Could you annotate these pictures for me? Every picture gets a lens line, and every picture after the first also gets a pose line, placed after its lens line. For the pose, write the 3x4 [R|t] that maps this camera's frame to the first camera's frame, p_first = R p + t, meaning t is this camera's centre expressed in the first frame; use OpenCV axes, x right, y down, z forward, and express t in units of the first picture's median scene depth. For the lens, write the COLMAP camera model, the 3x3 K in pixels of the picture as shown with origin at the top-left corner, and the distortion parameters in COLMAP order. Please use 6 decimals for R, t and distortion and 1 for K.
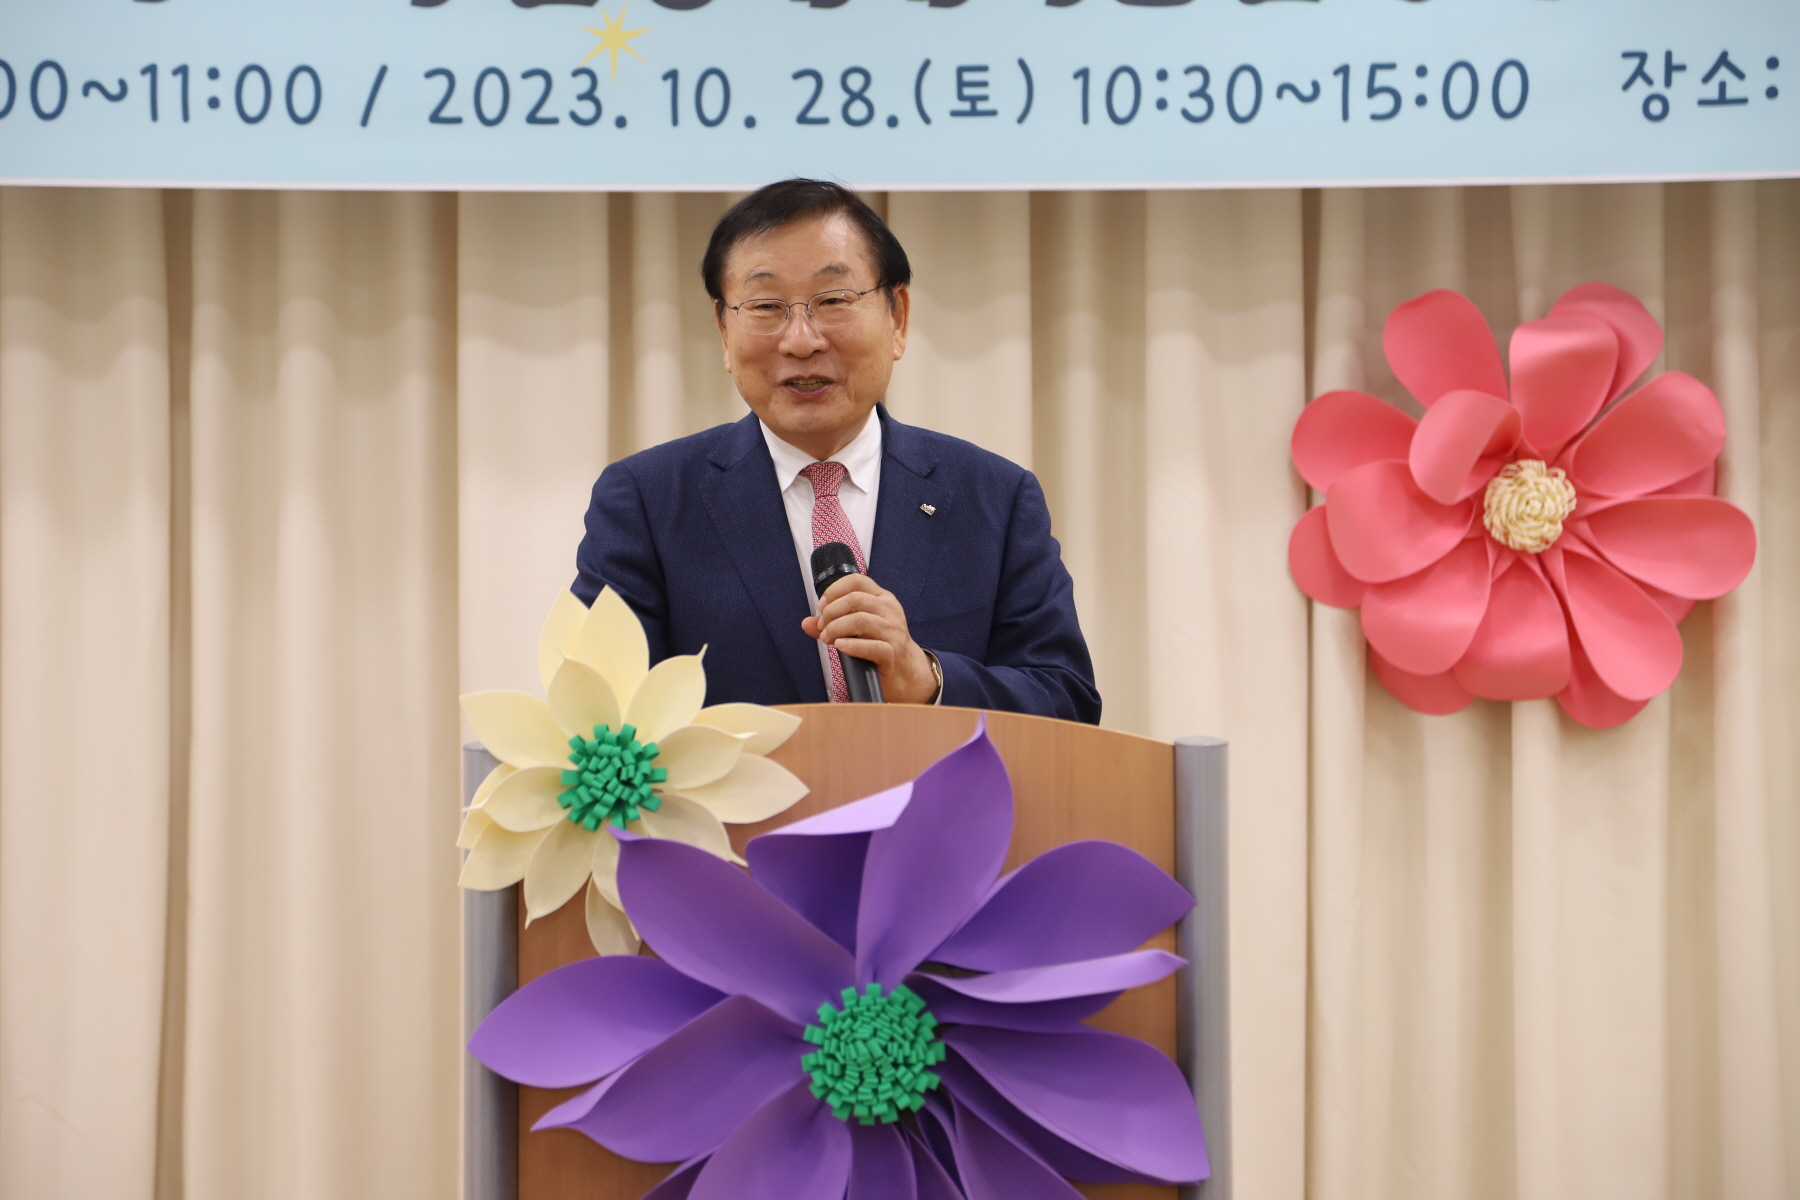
lens RADIAL K [[4977.1, 0, 890.7], [0, 4977.1, 628.8], [0, 0, 1]] dist [0.634904, 0.326982]
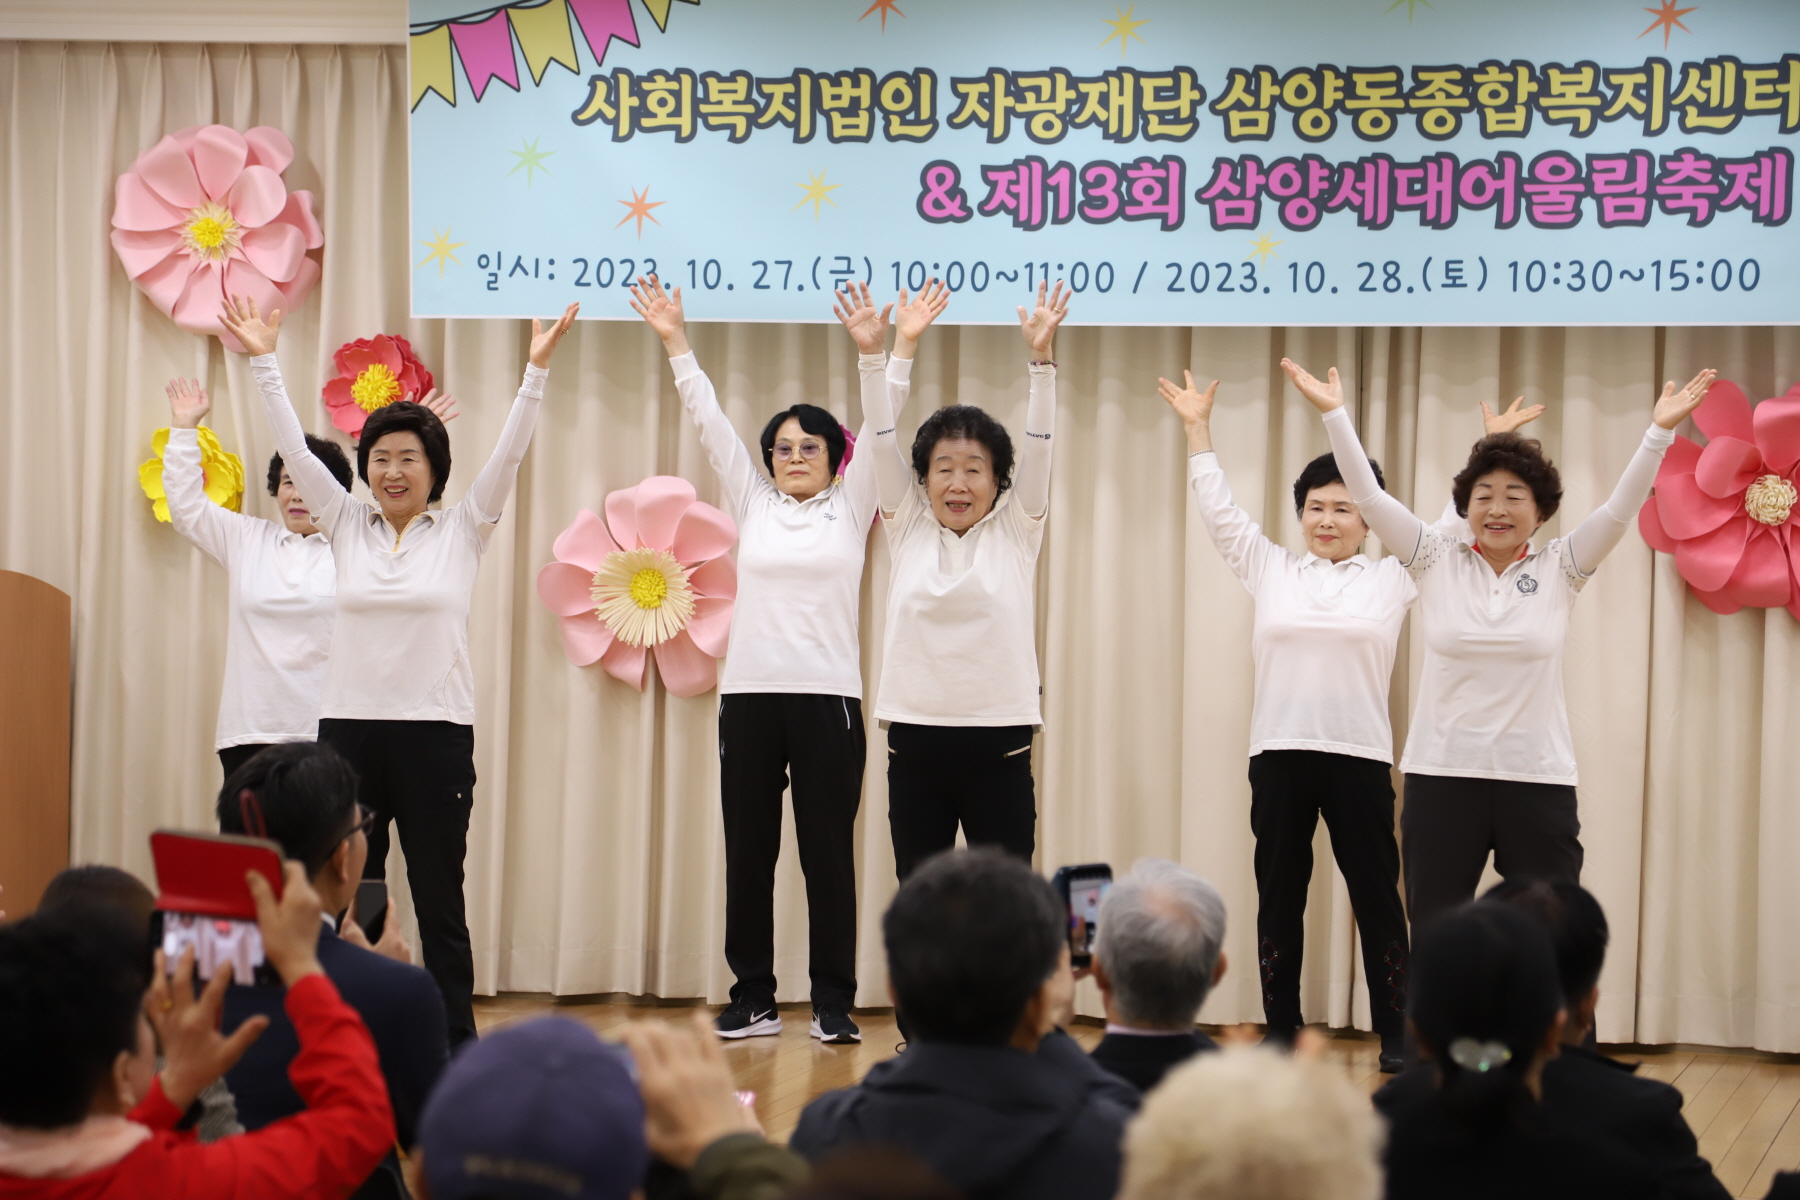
lens RADIAL K [[5020.6, 0, 900.0], [0, 5020.6, 600.0], [0, 0, 1]] dist [0.636042, 0.103891]
pose [[0.970607, 0.023781, -0.239493, 0.272156], [-0.021116, 0.999683, 0.013690, -0.006979], [0.239743, -0.008230, 0.970802, -0.889733]]
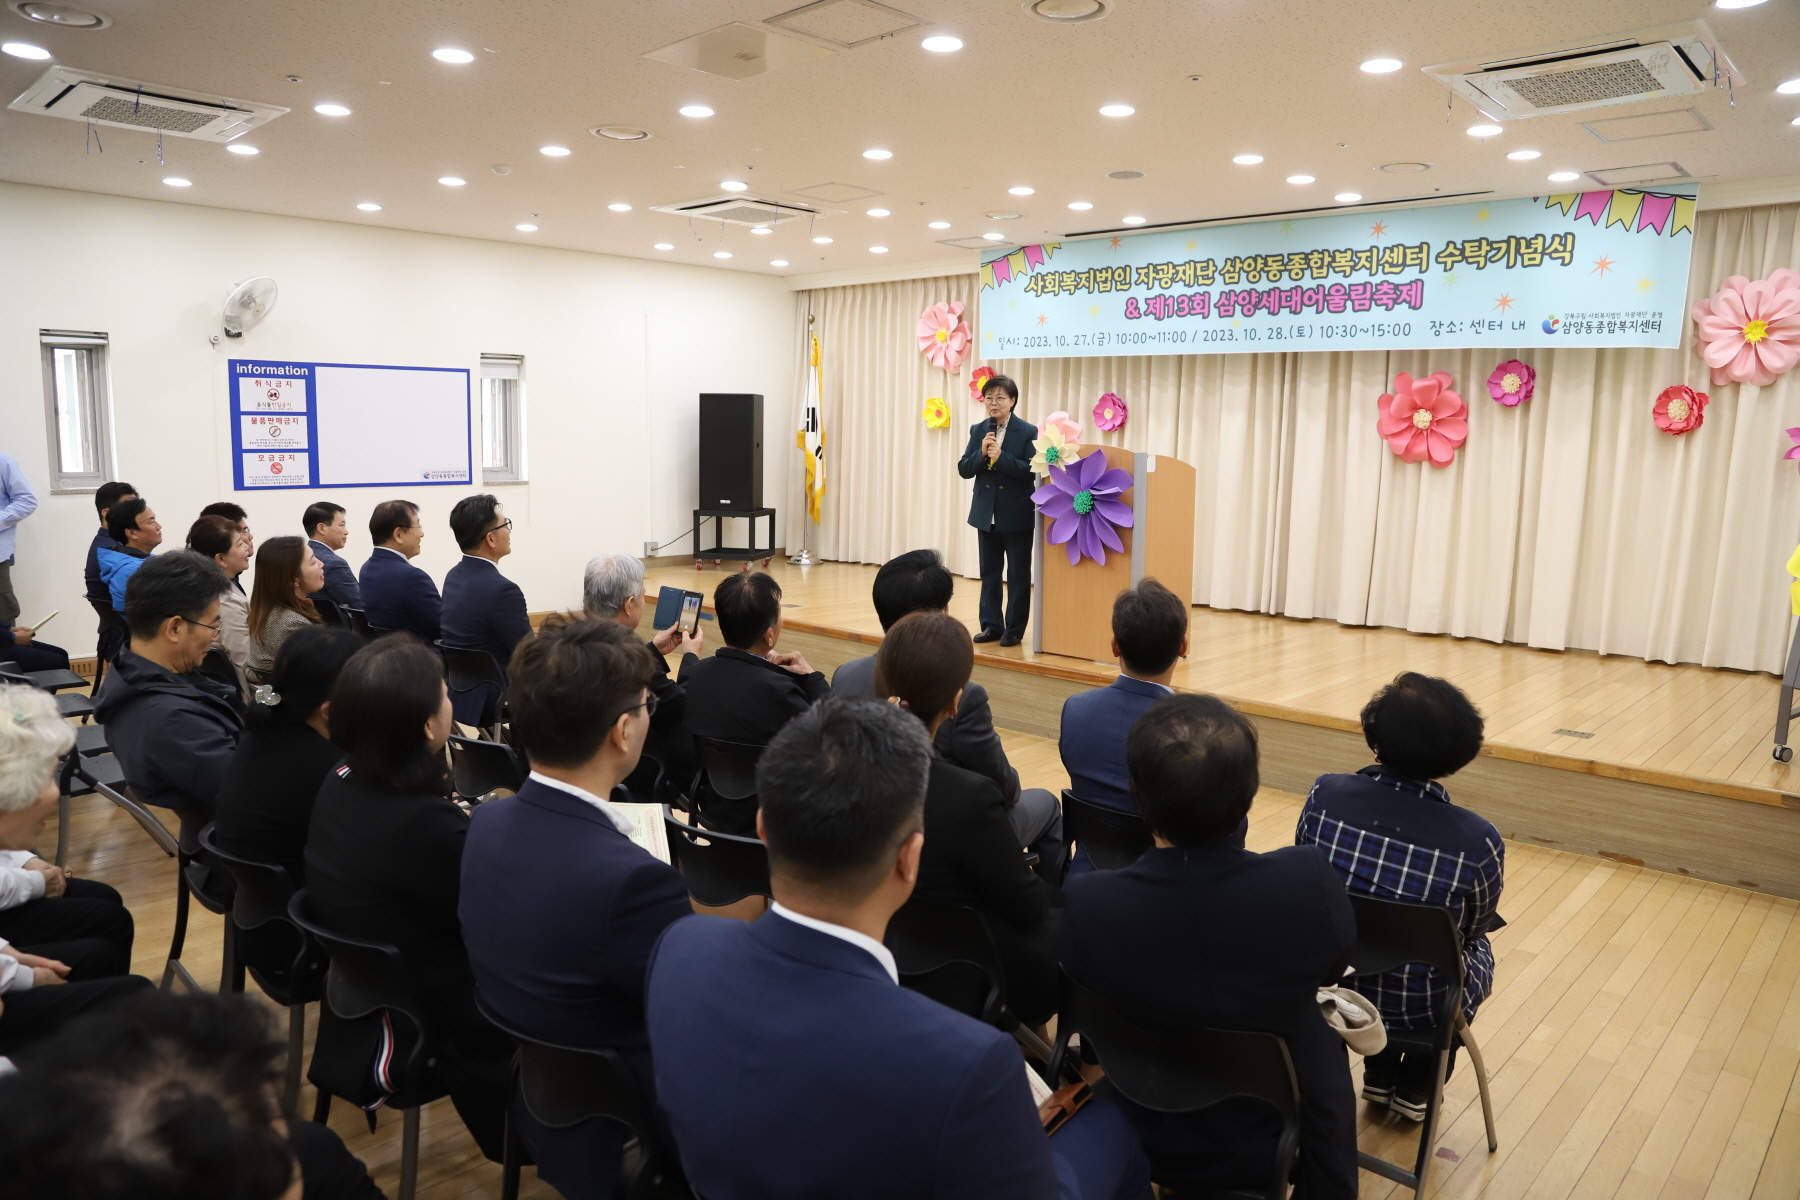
lens RADIAL K [[1230.1, 0, 900.0], [0, 1230.1, 600.0], [0, 0, 1]] dist [-0.125198, 0.071837]
pose [[0.722235, 0.110239, -0.682806, 0.571116], [-0.027726, 0.991037, 0.130677, 0.009987], [0.691092, -0.075448, 0.718818, -0.144943]]
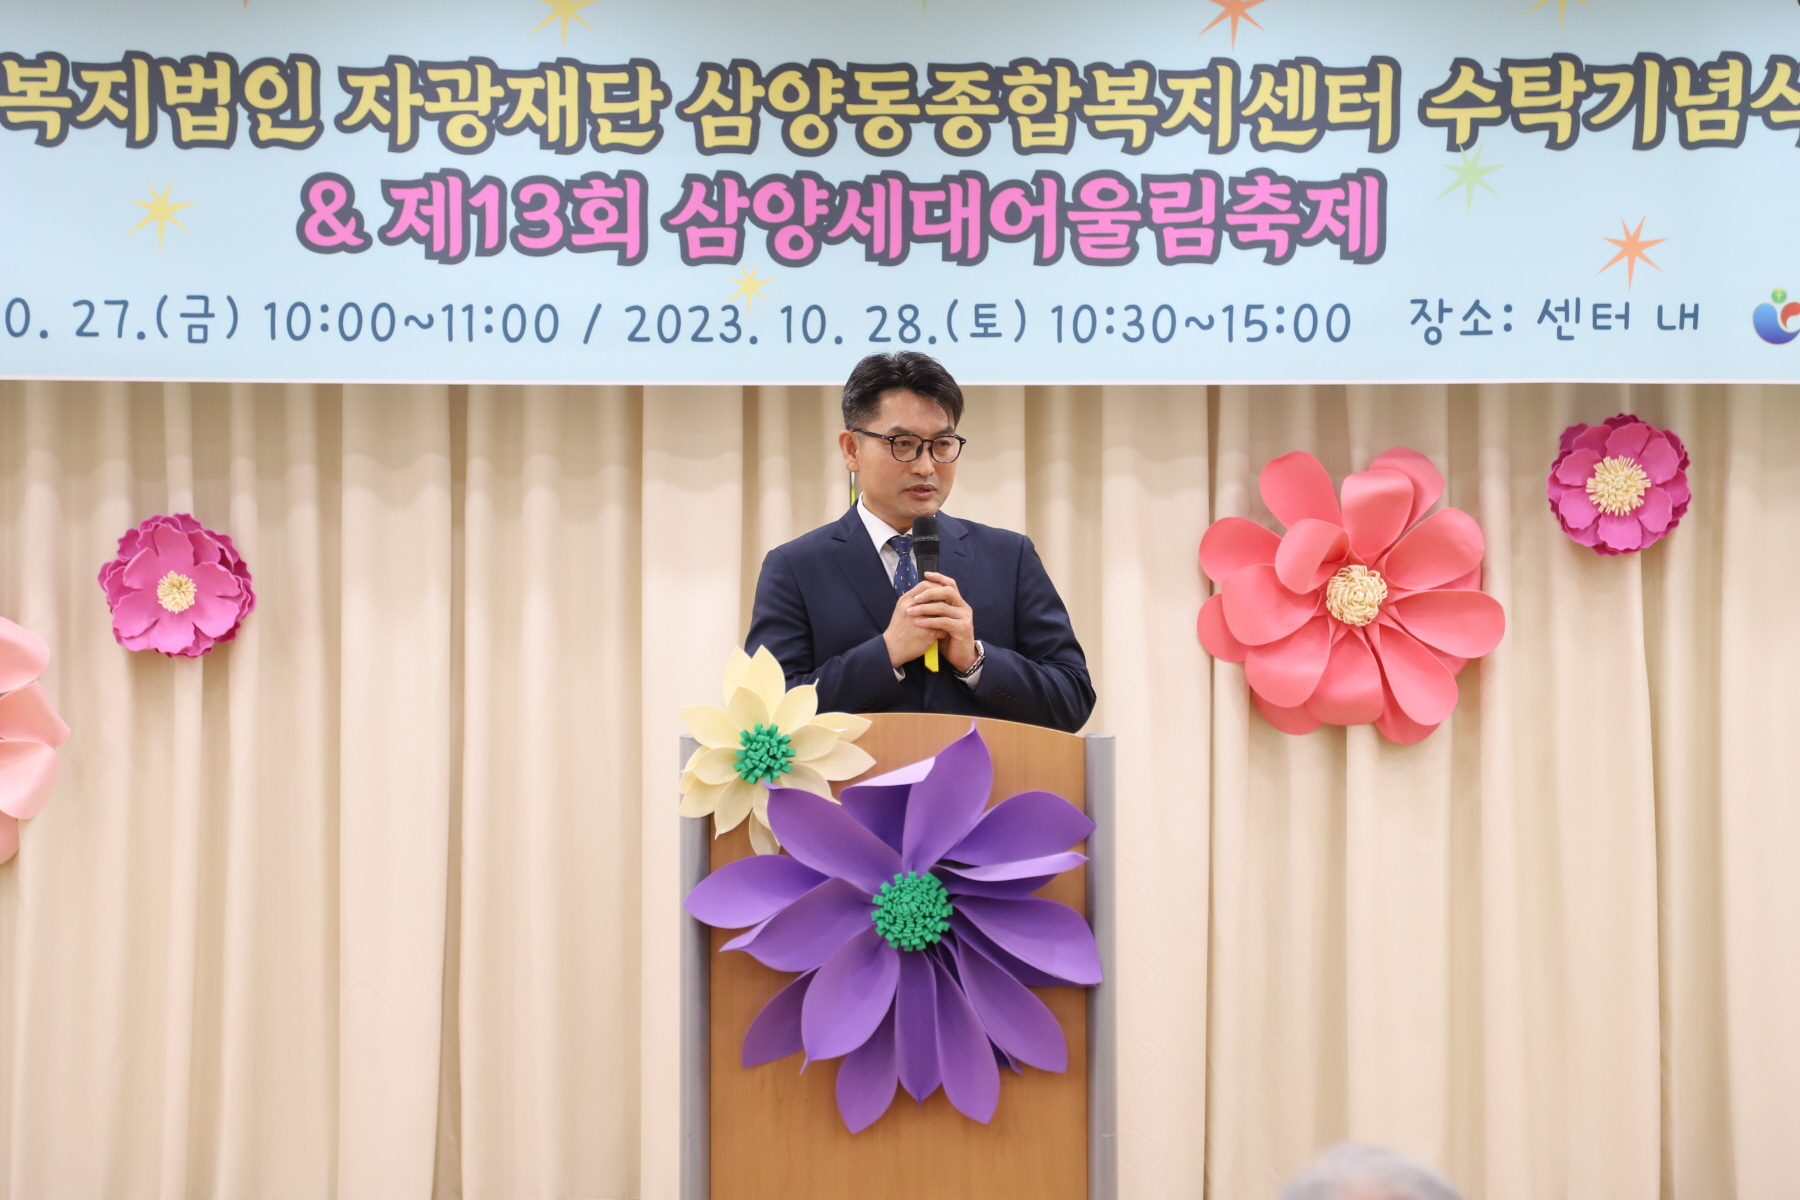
lens RADIAL K [[5020.6, 0, 900.0], [0, 5020.6, 600.0], [0, 0, 1]] dist [0.636042, 0.103891]
pose [[0.999932, 0.004397, -0.010813, 0.007370], [-0.004590, 0.999829, -0.017907, 0.004707], [0.010732, 0.017955, 0.999781, -0.520582]]
